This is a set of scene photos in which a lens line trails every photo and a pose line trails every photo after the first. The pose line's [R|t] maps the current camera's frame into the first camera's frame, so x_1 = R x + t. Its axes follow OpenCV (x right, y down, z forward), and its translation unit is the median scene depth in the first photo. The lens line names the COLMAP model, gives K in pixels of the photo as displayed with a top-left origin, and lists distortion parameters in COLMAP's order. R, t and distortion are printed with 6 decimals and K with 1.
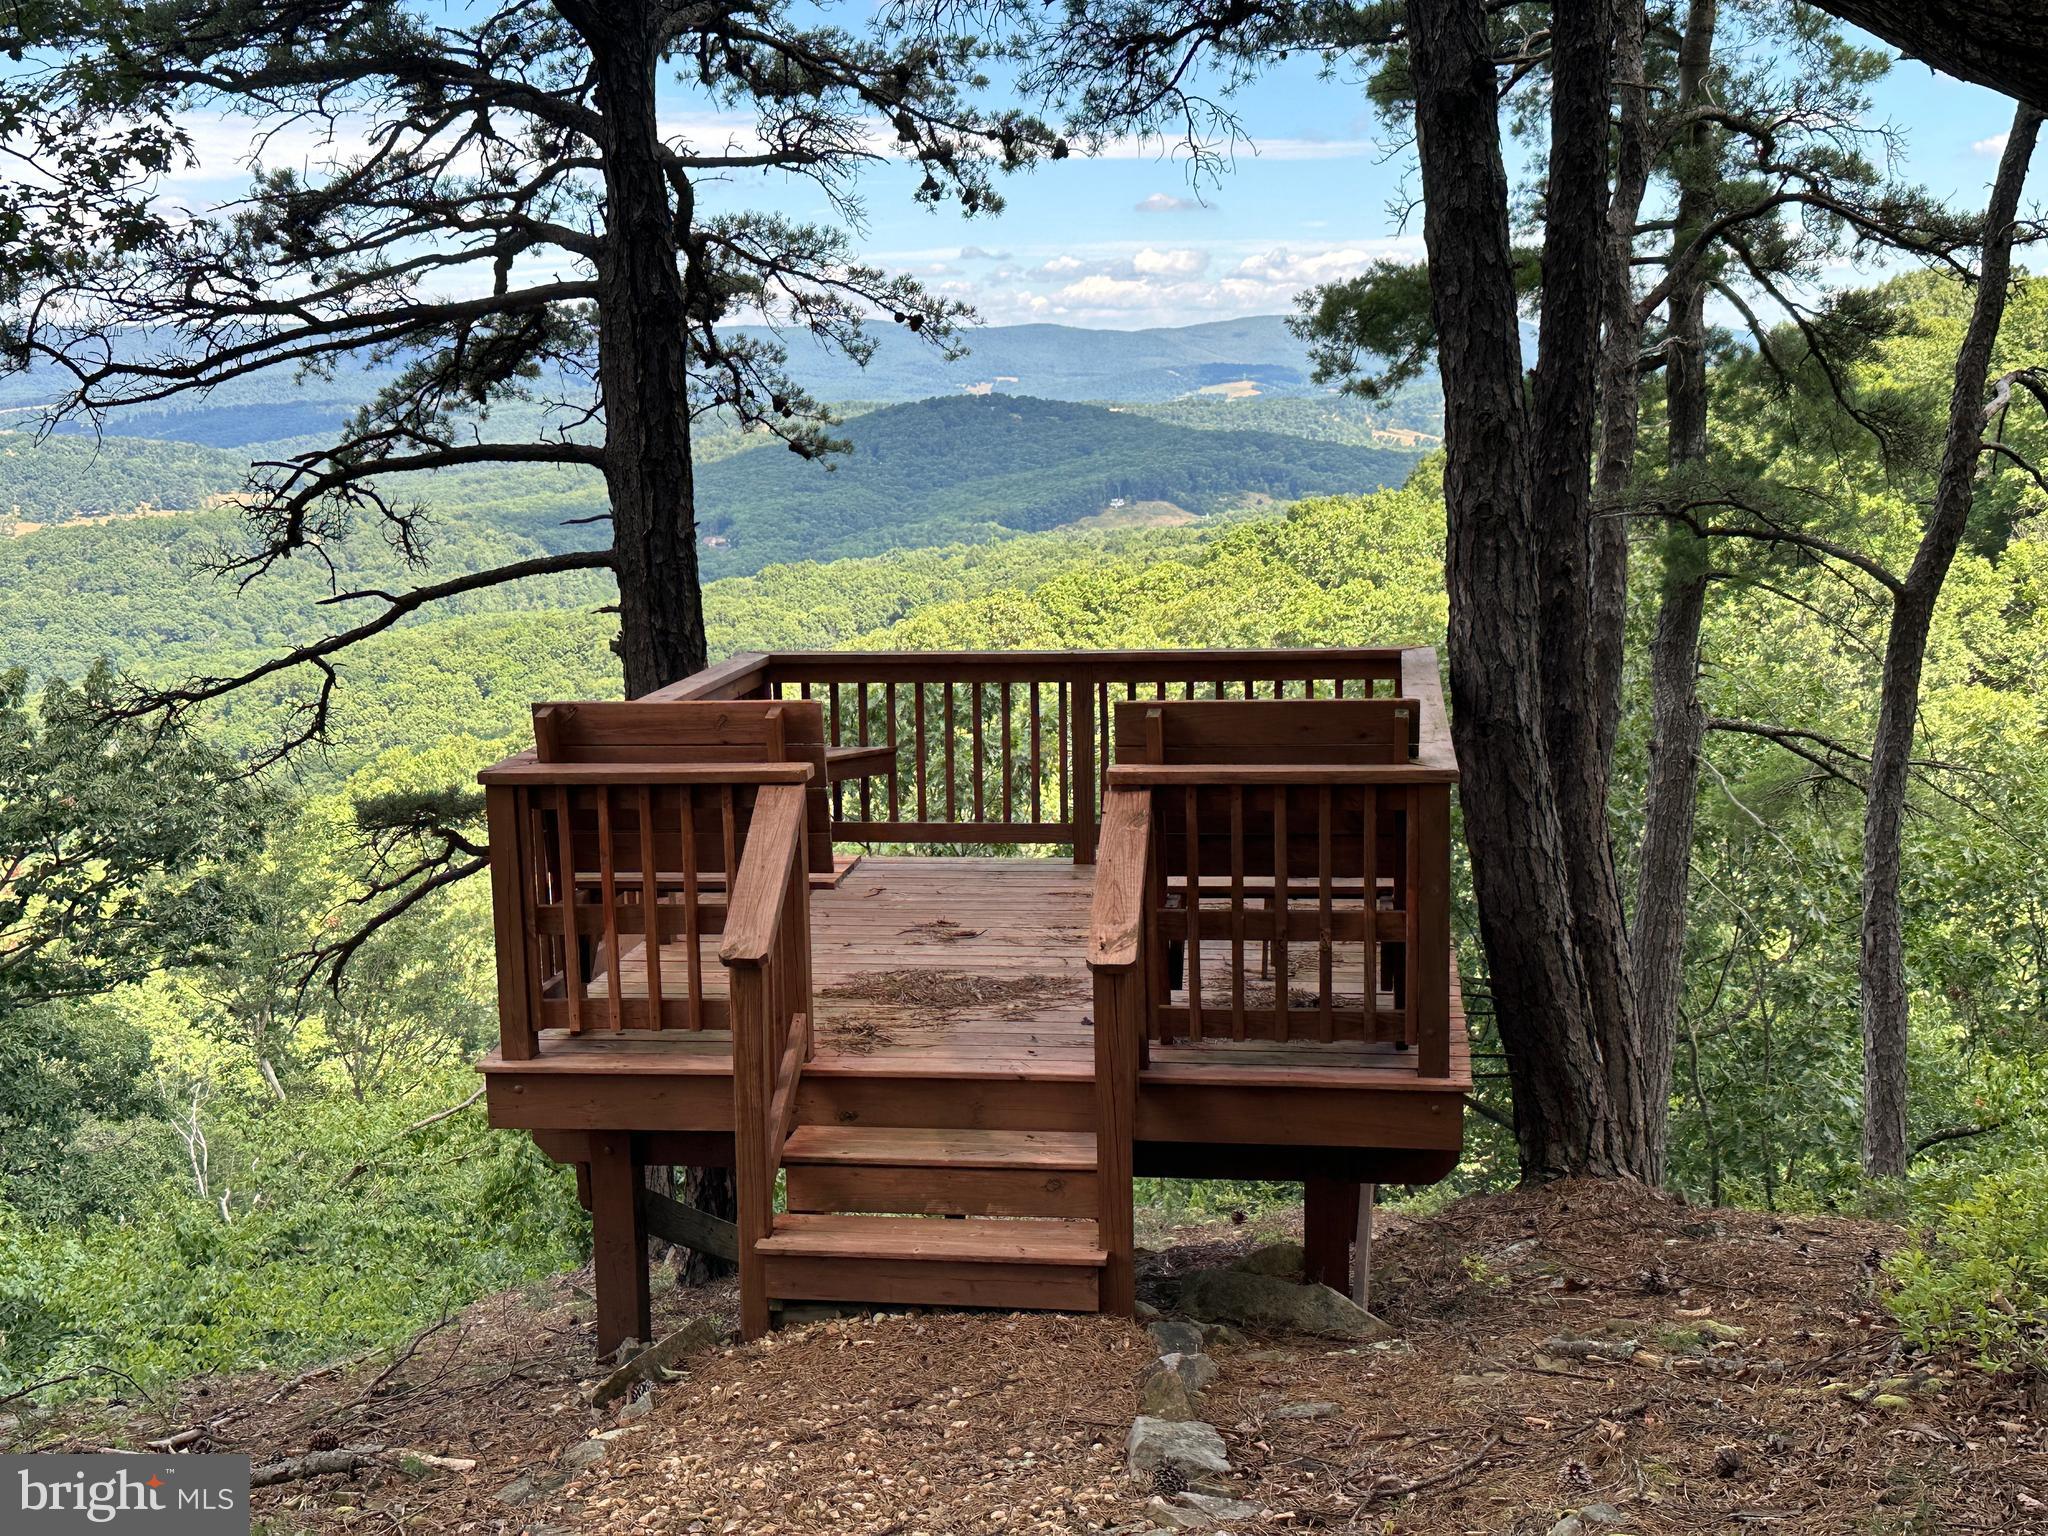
lens RADIAL K [[2527.7, 0, 1024.0], [0, 2527.7, 768.0], [0, 0, 1]] dist [0.178938, -0.549605]
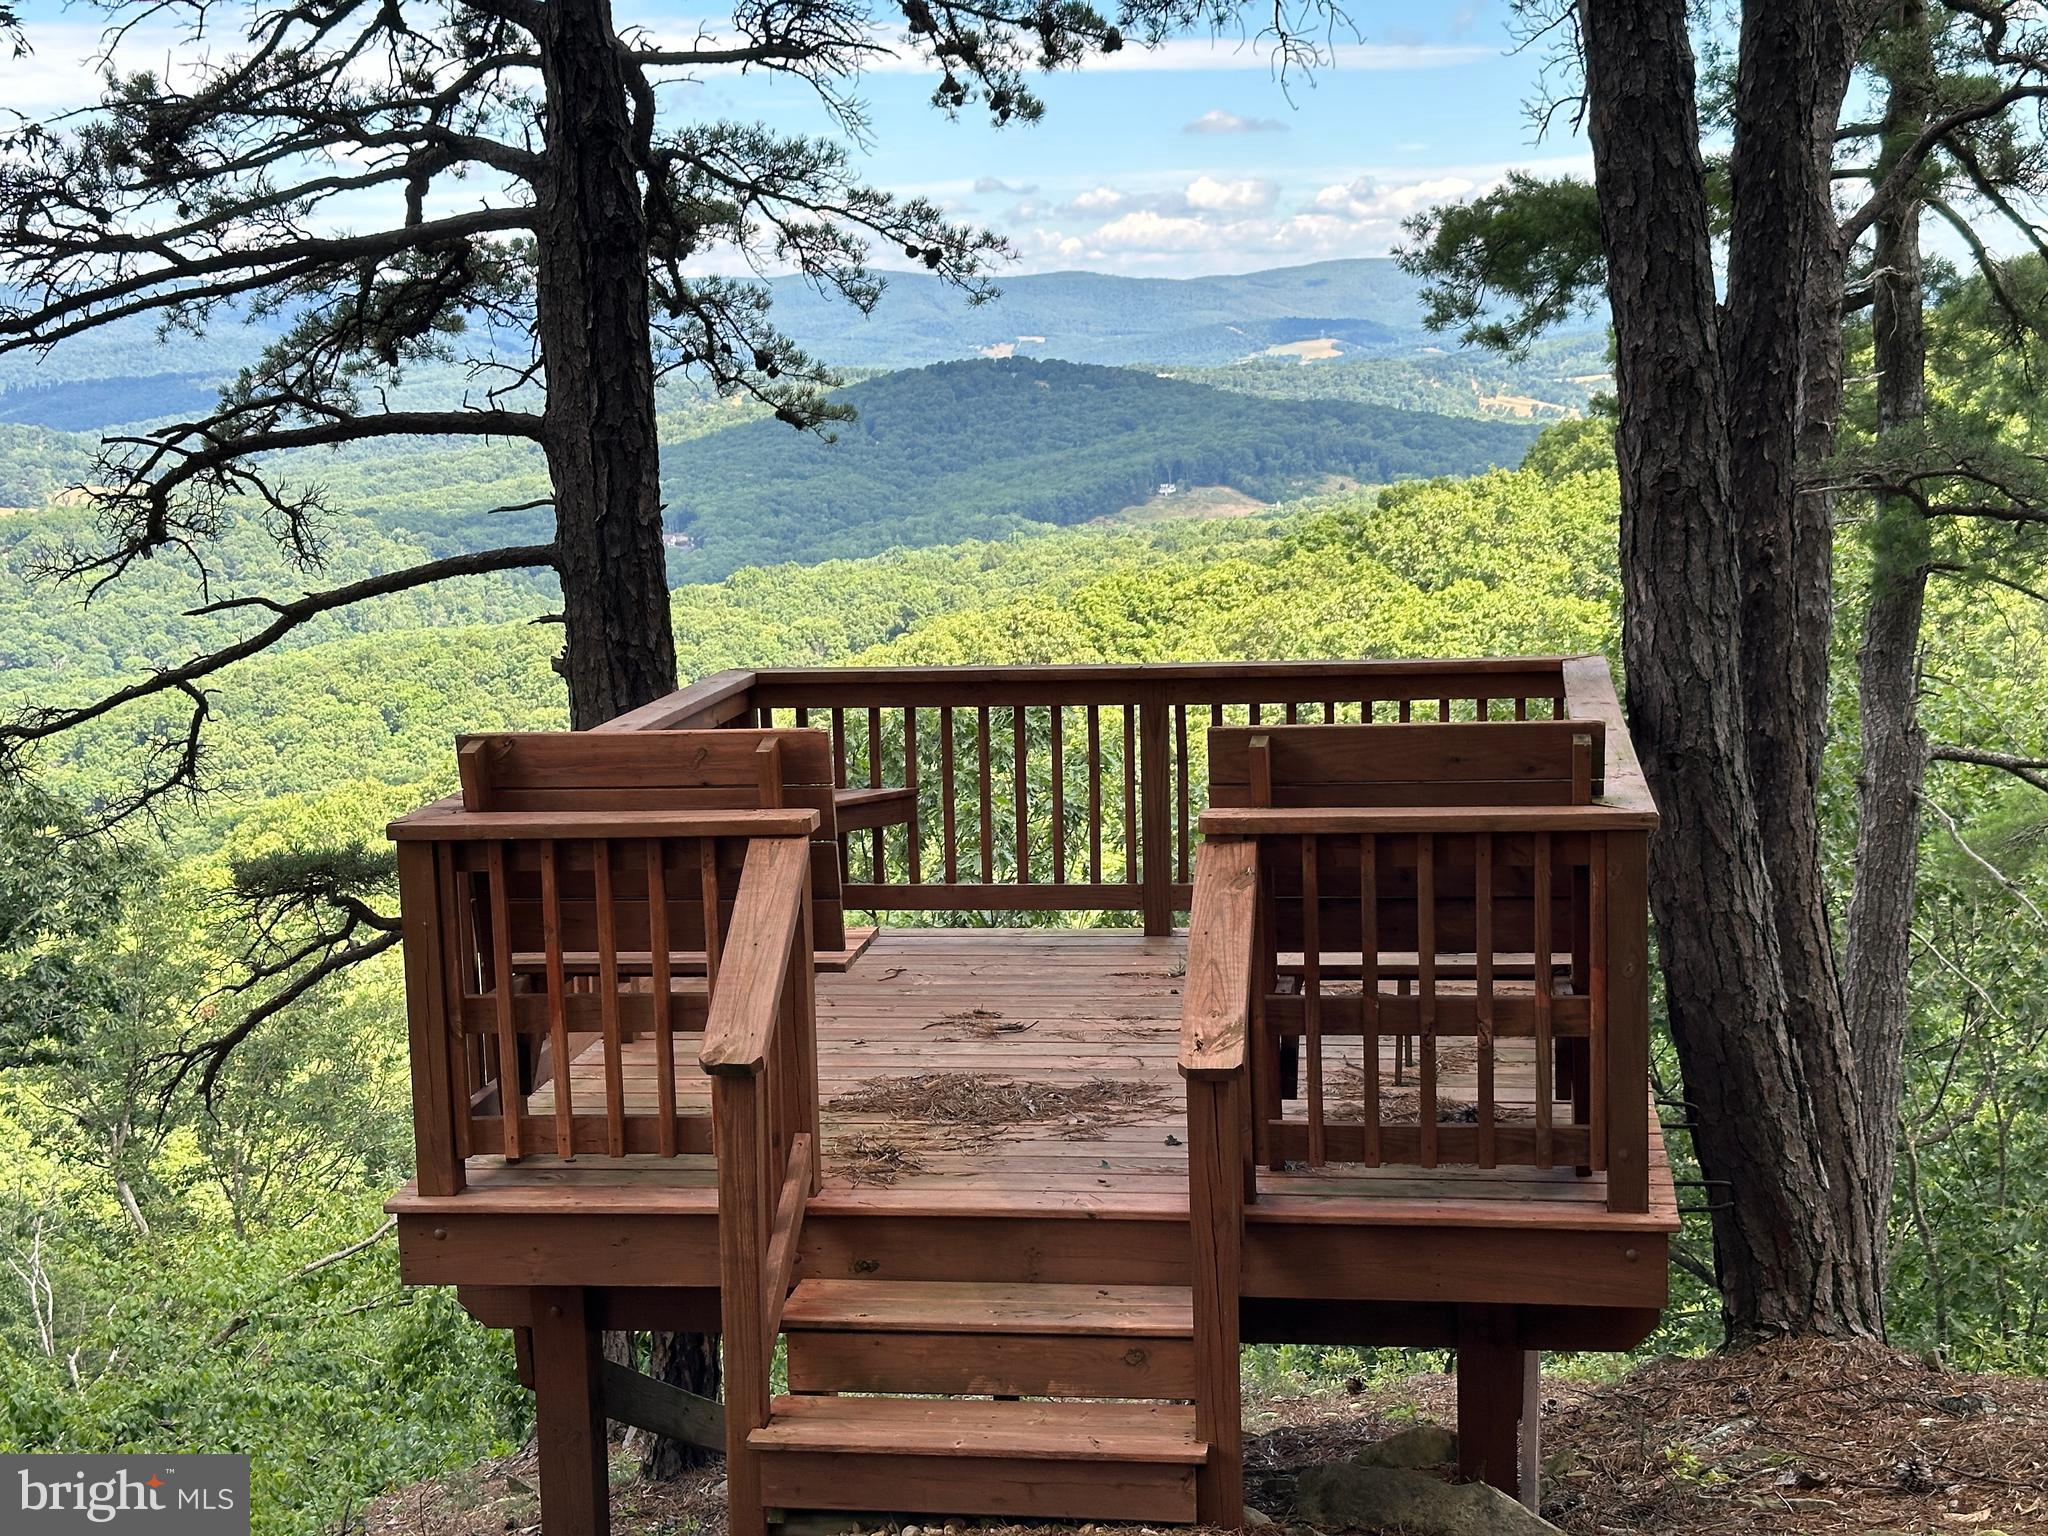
lens RADIAL K [[2824.2, 0, 979.9], [0, 2824.2, 752.1], [0, 0, 1]] dist [0.149871, -0.328212]
pose [[0.999965, -0.007179, -0.004343, -0.025028], [0.007077, 0.999706, -0.023189, 0.000852], [0.004509, 0.023158, 0.999722, 0.112254]]
